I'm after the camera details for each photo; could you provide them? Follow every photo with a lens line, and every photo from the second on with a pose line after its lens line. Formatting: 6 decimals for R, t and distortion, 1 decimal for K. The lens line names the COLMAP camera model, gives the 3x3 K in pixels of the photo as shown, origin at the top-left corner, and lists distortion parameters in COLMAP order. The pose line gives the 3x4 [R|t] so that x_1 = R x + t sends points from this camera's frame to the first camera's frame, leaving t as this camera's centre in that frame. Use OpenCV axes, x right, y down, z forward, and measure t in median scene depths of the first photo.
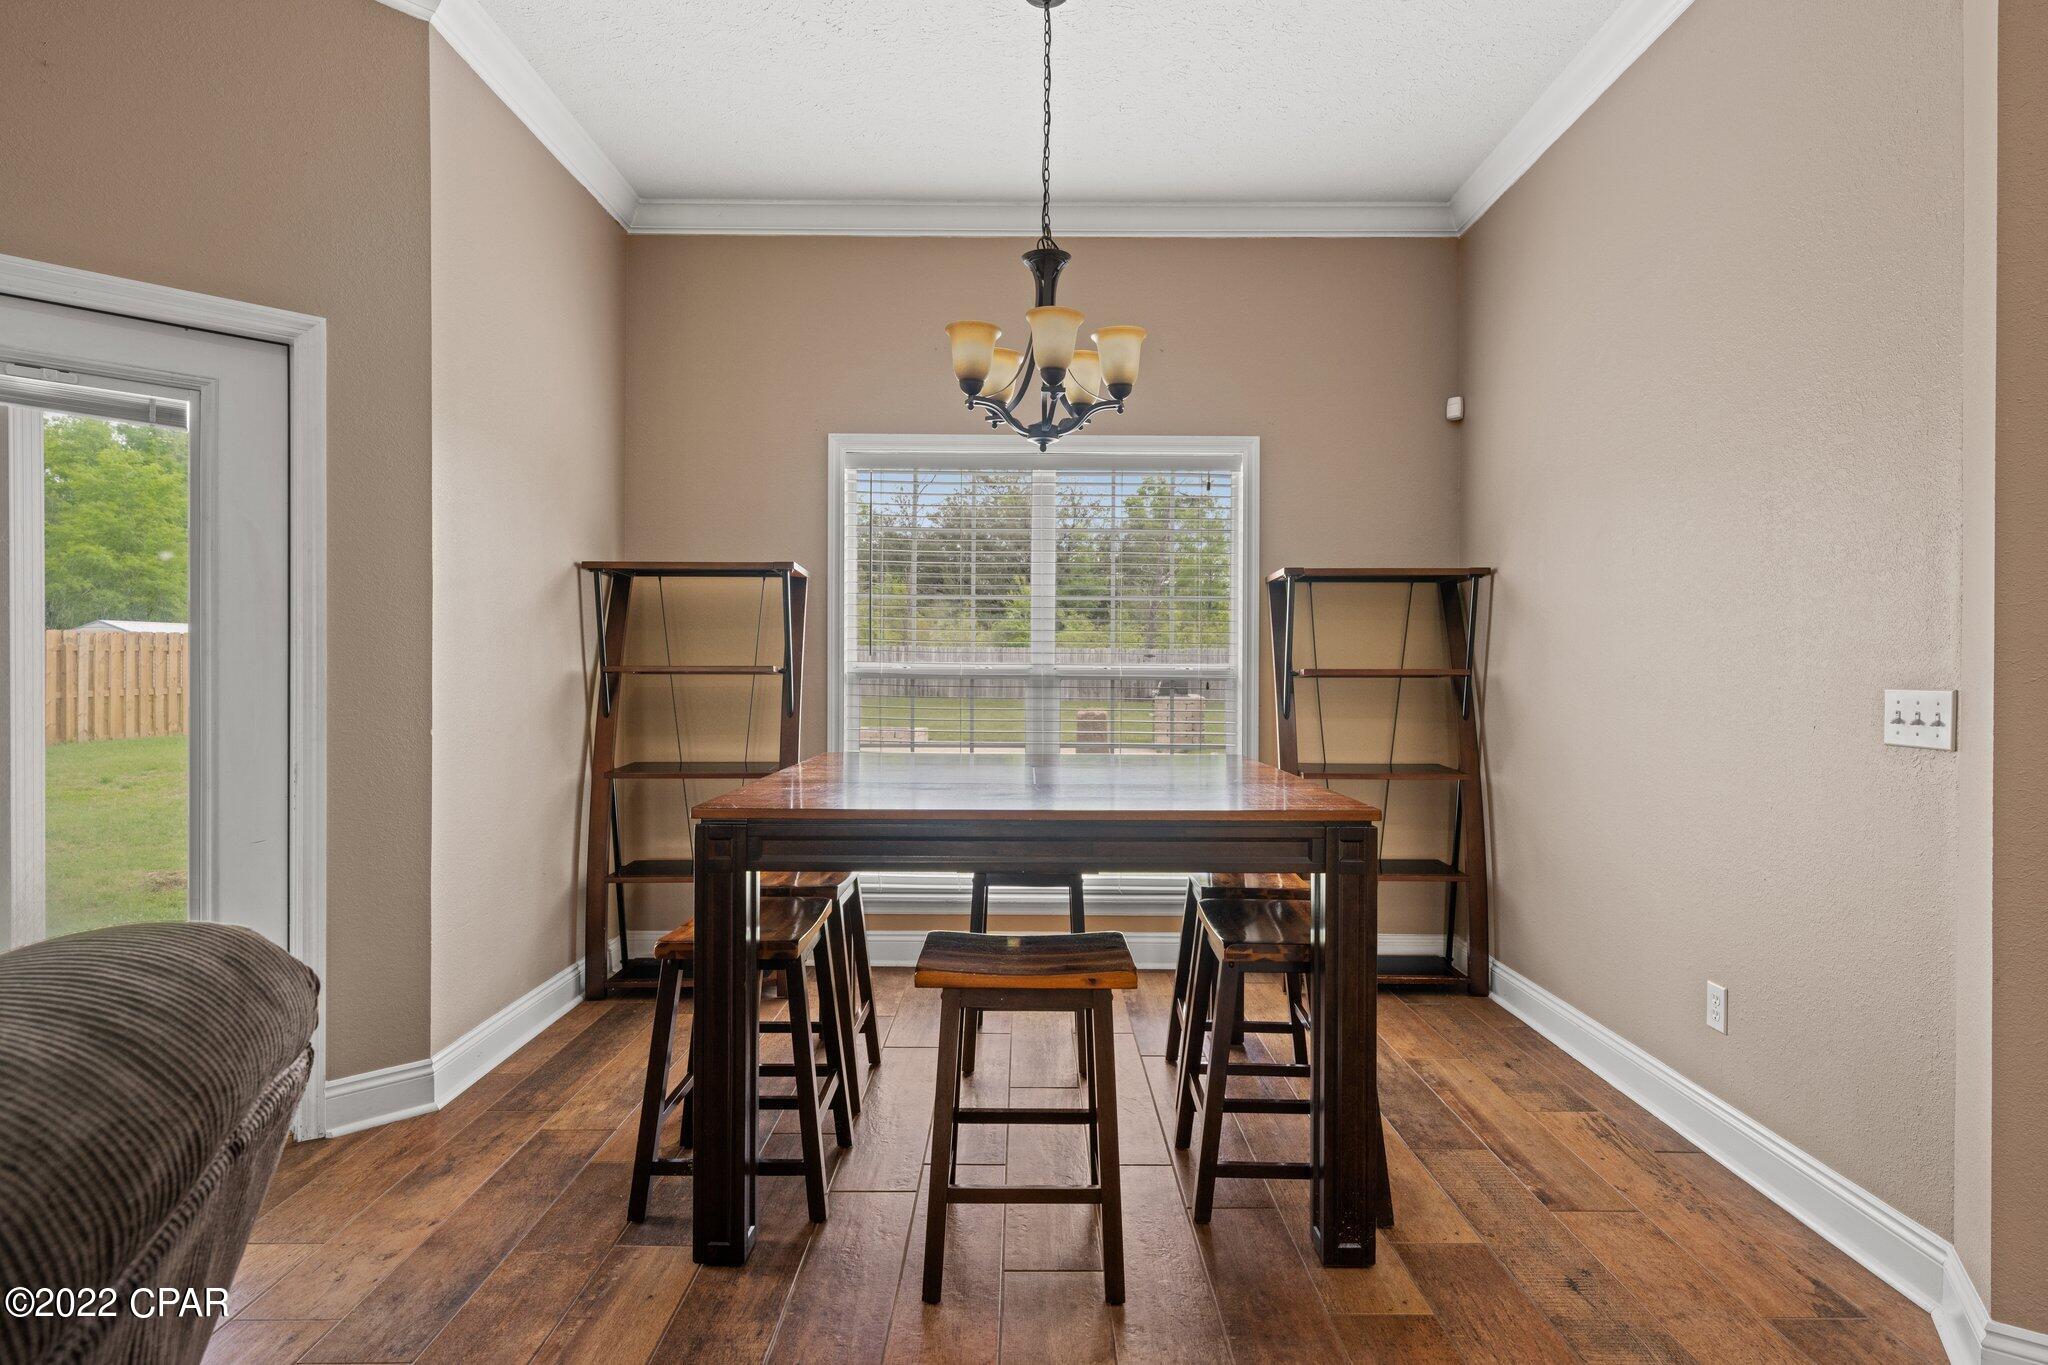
lens RADIAL K [[1040.6, 0, 1033.2], [0, 1040.6, 673.8], [0, 0, 1]] dist [0.006350, -0.000065]
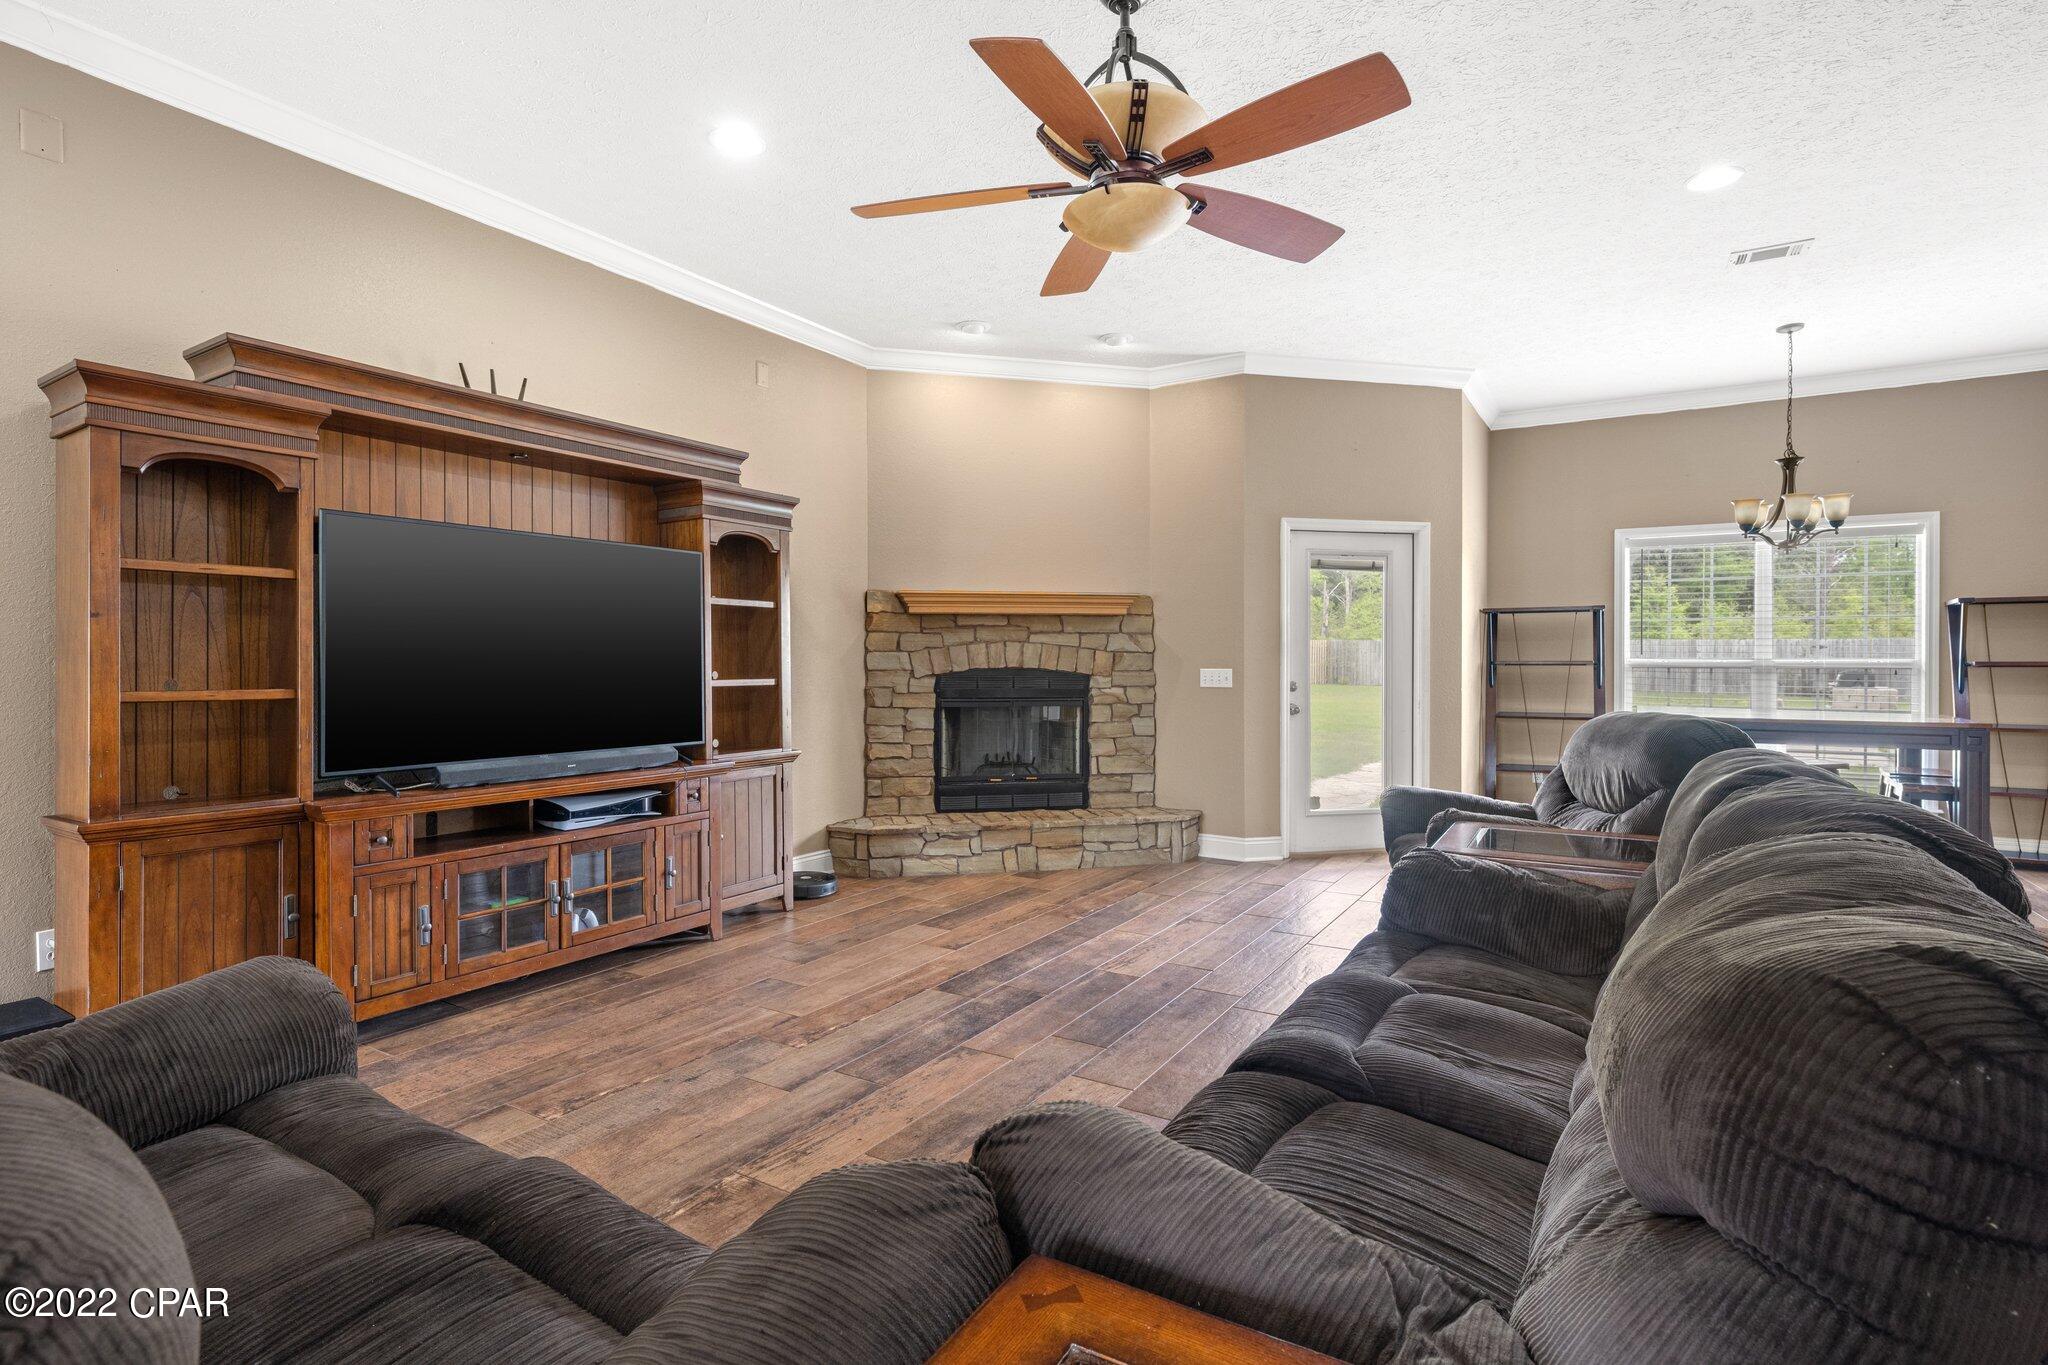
lens RADIAL K [[992.3, 0, 1031.1], [0, 992.3, 673.5], [0, 0, 1]] dist [0.004781, -0.001051]
pose [[0.851050, 0.004289, -0.525068, -0.154413], [-0.000513, 0.999973, 0.007337, 0.002165], [0.525085, -0.005975, 0.851029, -0.975016]]
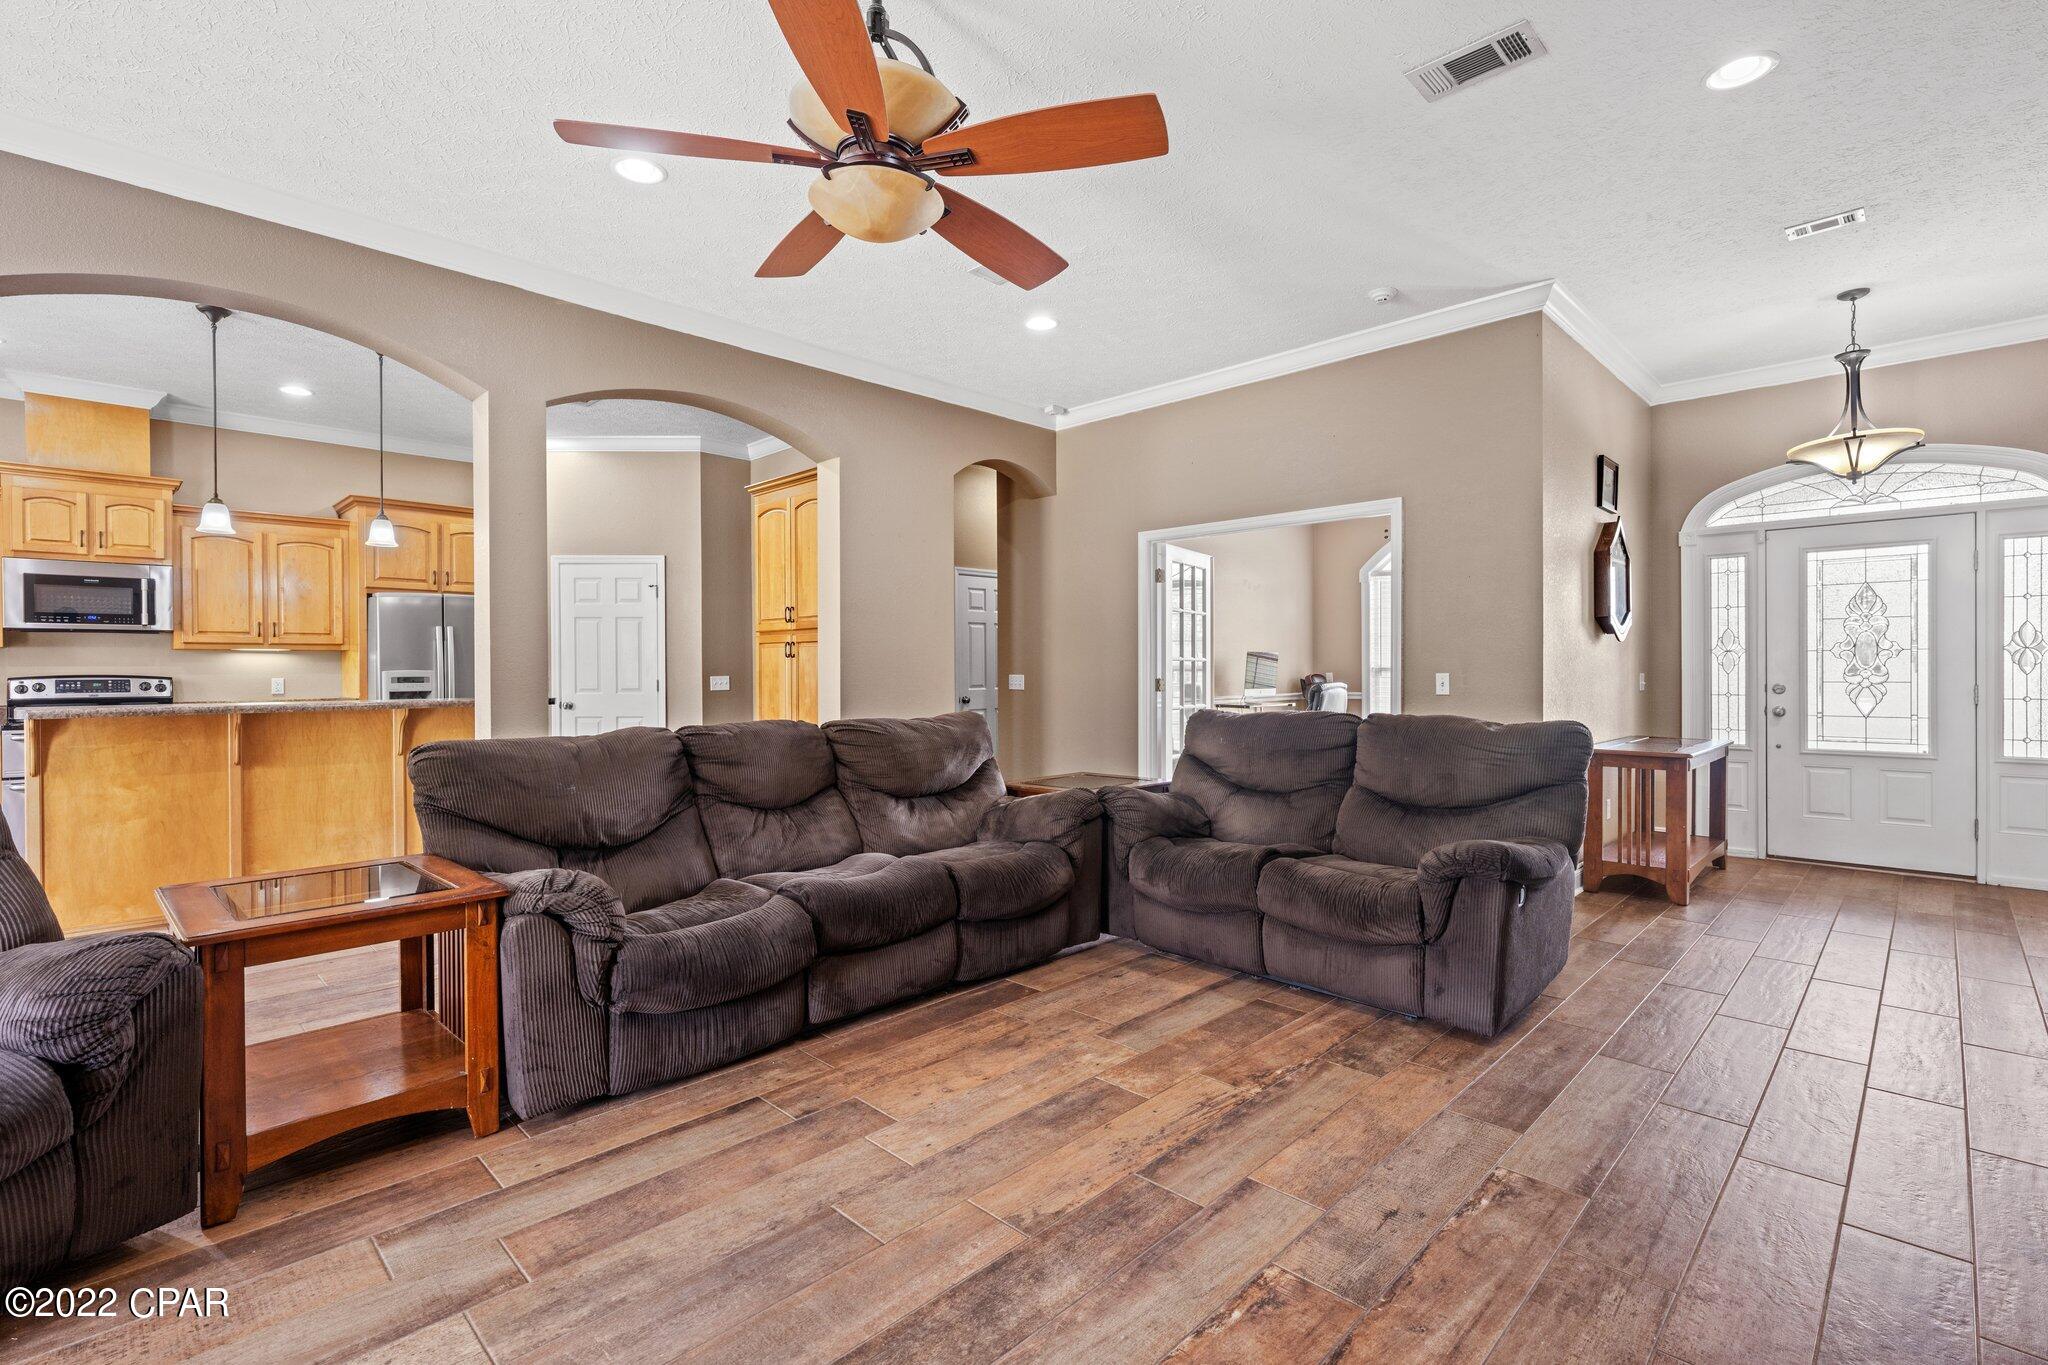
lens RADIAL K [[929.1, 0, 1032.5], [0, 929.1, 675.1], [0, 0, 1]] dist [0.000791, 0.000293]
pose [[-0.713150, -0.003414, 0.701003, -0.925787], [0.005851, 0.999924, 0.010823, -0.002427], [-0.700987, 0.011820, -0.713076, -0.032954]]
